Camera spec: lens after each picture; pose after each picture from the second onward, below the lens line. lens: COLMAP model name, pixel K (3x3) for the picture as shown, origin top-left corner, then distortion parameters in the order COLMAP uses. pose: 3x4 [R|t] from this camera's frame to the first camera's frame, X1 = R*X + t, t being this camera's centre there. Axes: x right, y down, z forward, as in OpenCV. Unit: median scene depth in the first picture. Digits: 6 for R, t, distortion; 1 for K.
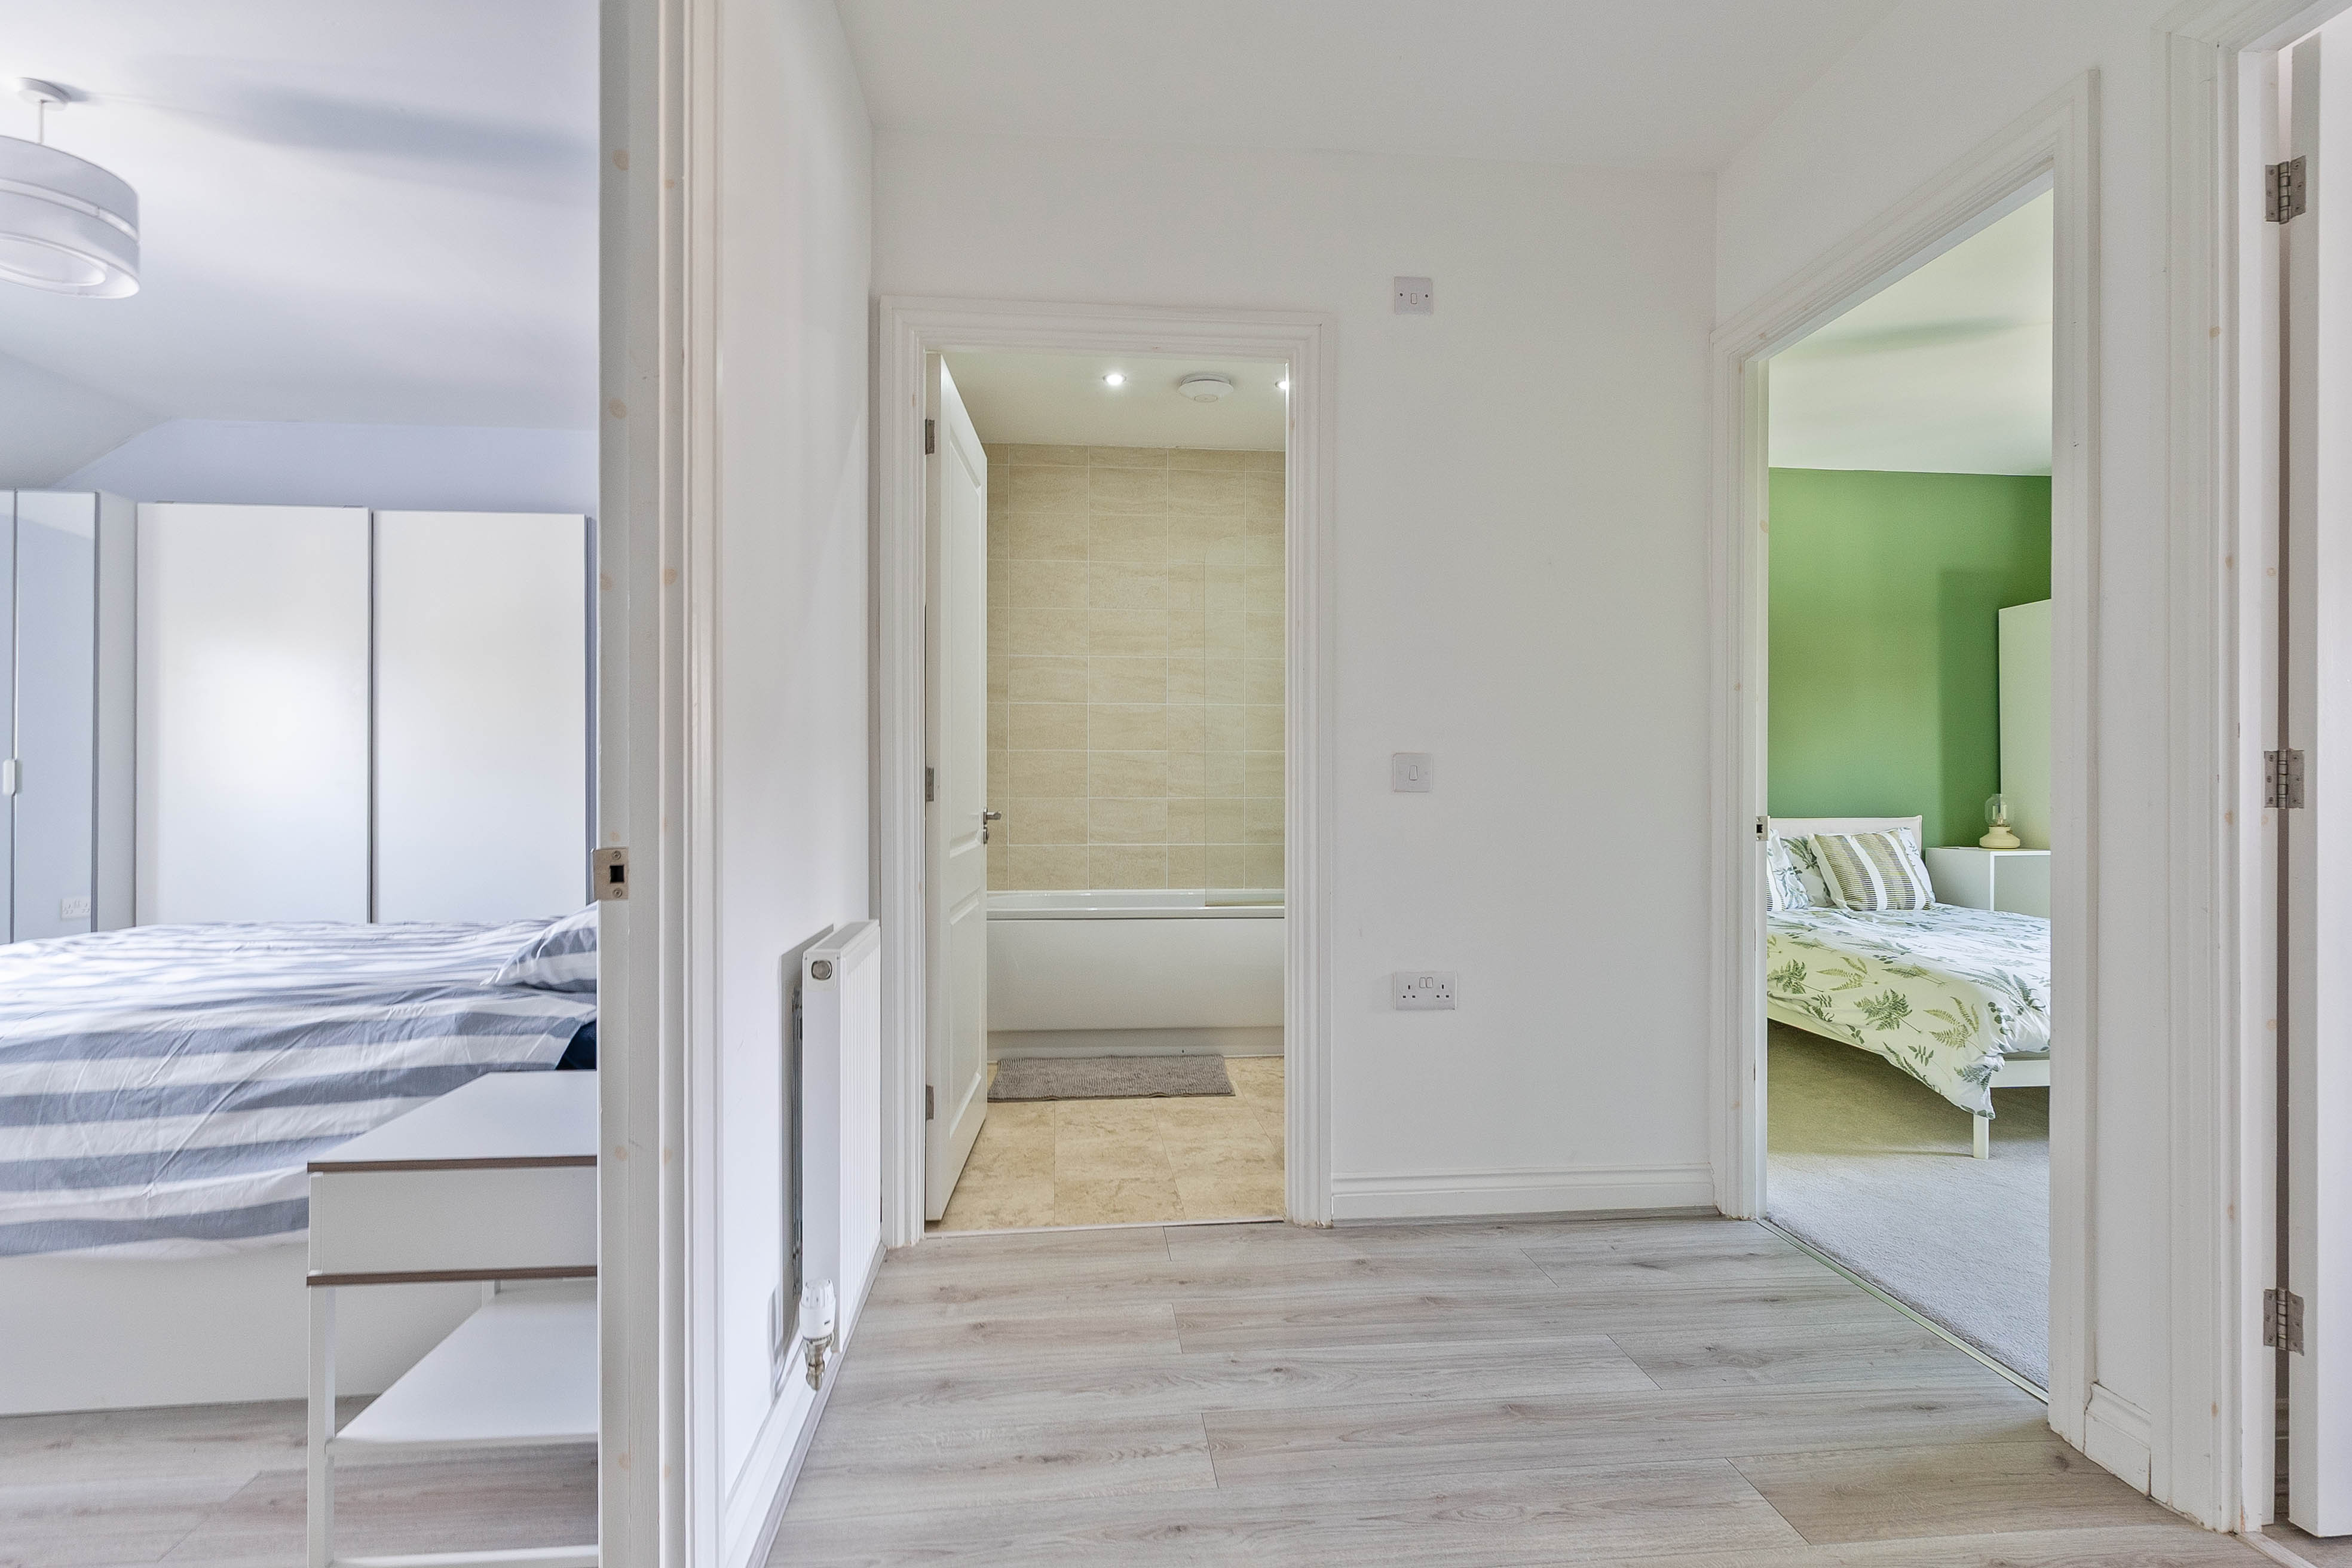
lens RADIAL K [[1143.1, 0, 1176.0], [0, 1143.1, 784.0], [0, 0, 1]] dist [0.000868, 0.000034]
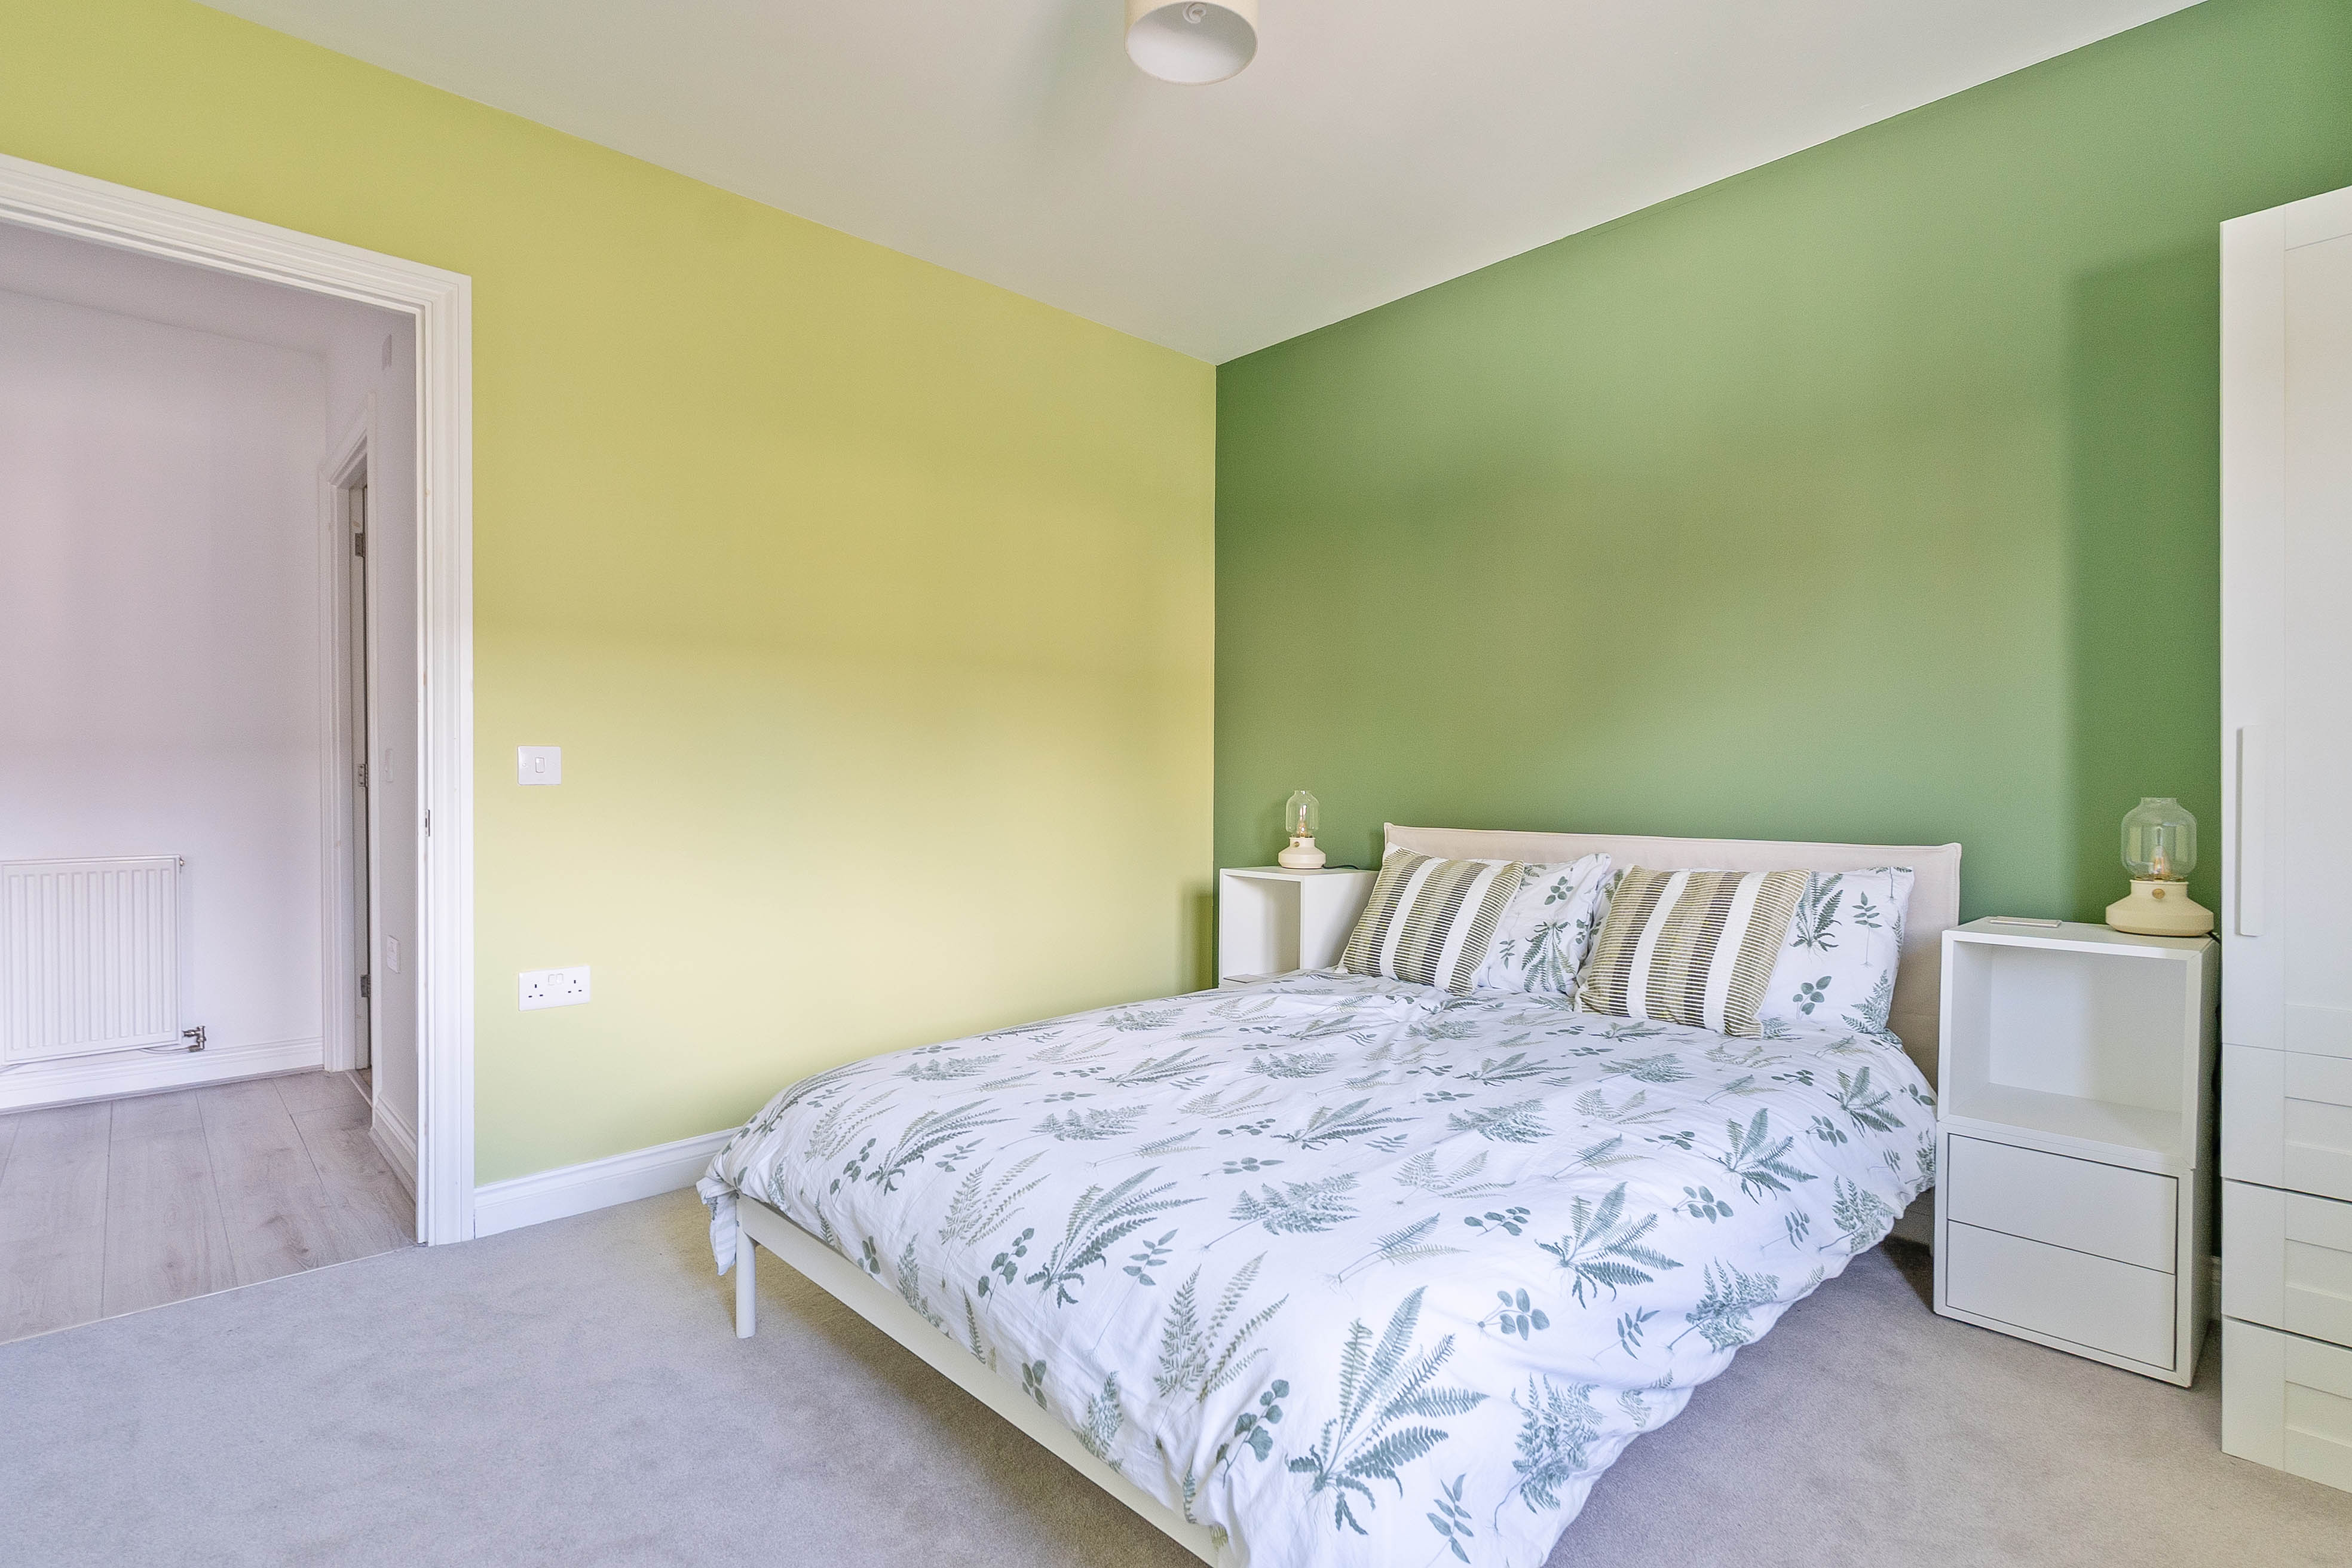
lens RADIAL K [[1143.1, 0, 1176.0], [0, 1143.1, 784.0], [0, 0, 1]] dist [0.000868, 0.000034]
pose [[0.606297, 0.011222, -0.795159, 0.949565], [-0.002180, 0.999920, 0.012450, -0.001158], [0.795235, -0.005815, 0.606273, 0.550106]]
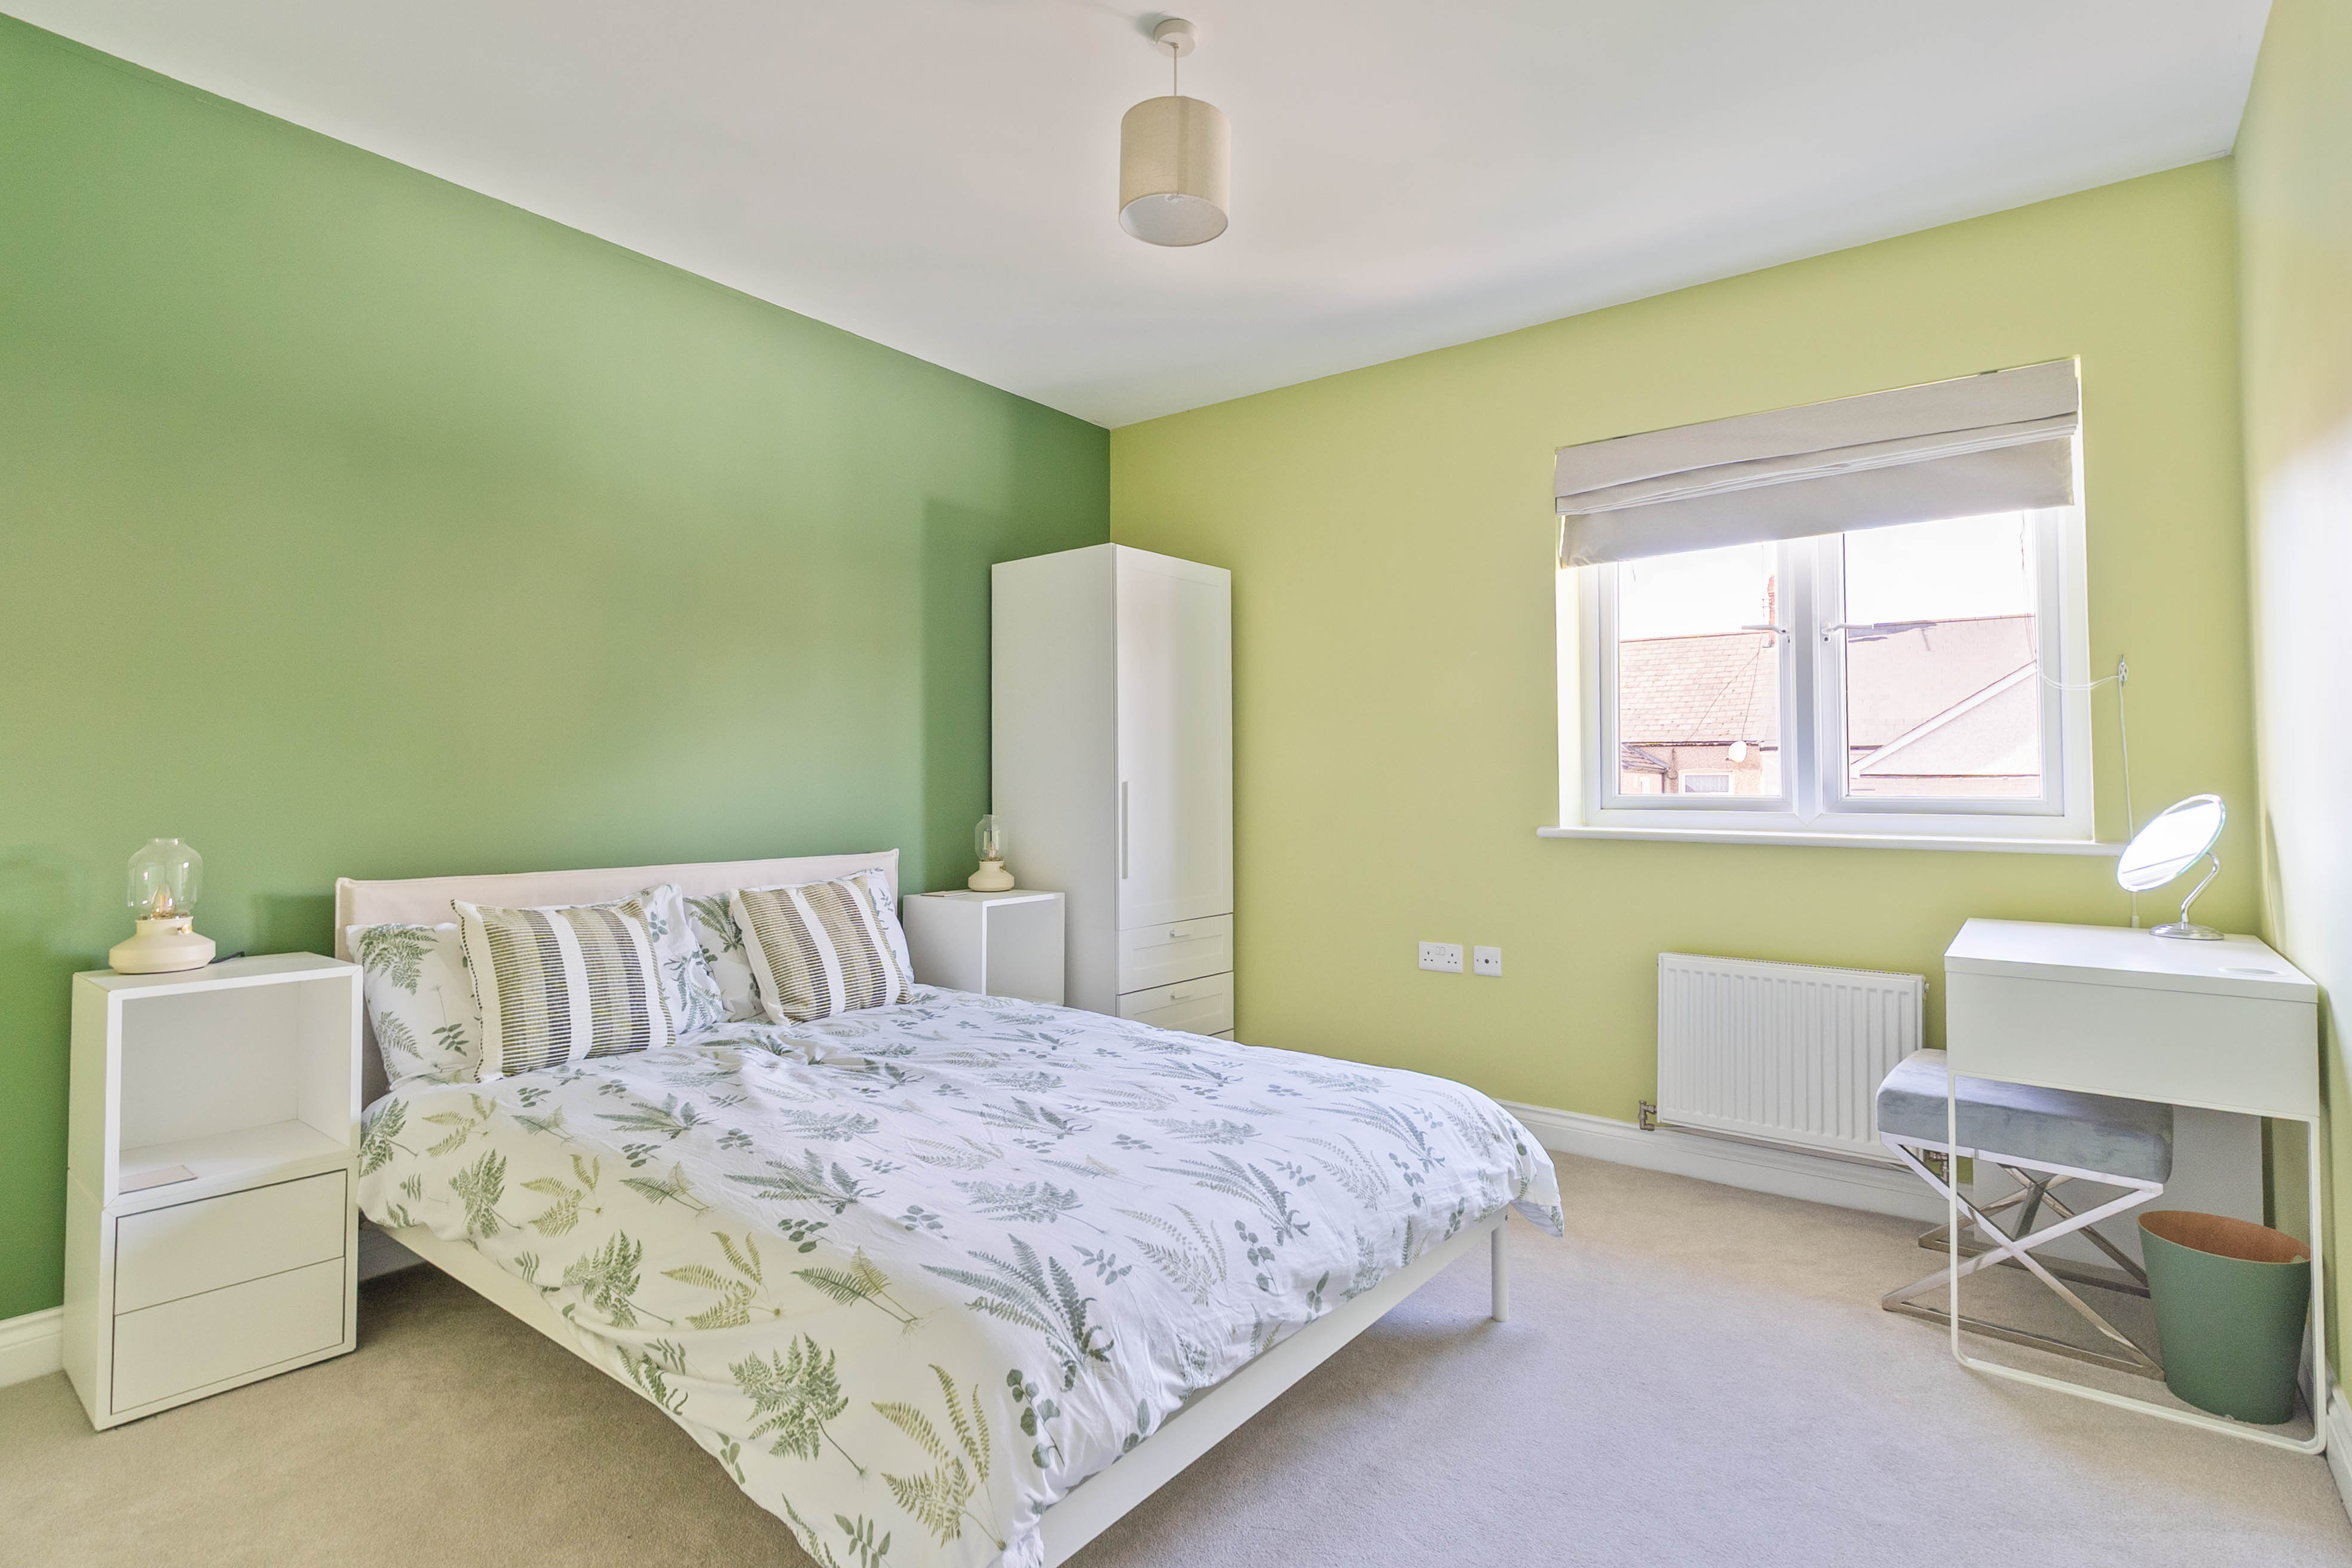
lens RADIAL K [[1143.1, 0, 1176.0], [0, 1143.1, 784.0], [0, 0, 1]] dist [0.000868, 0.000034]
pose [[0.694849, 0.004596, 0.719141, 0.318028], [-0.006036, 0.999982, -0.000558, -0.013352], [-0.719130, -0.003953, 0.694864, 0.468449]]
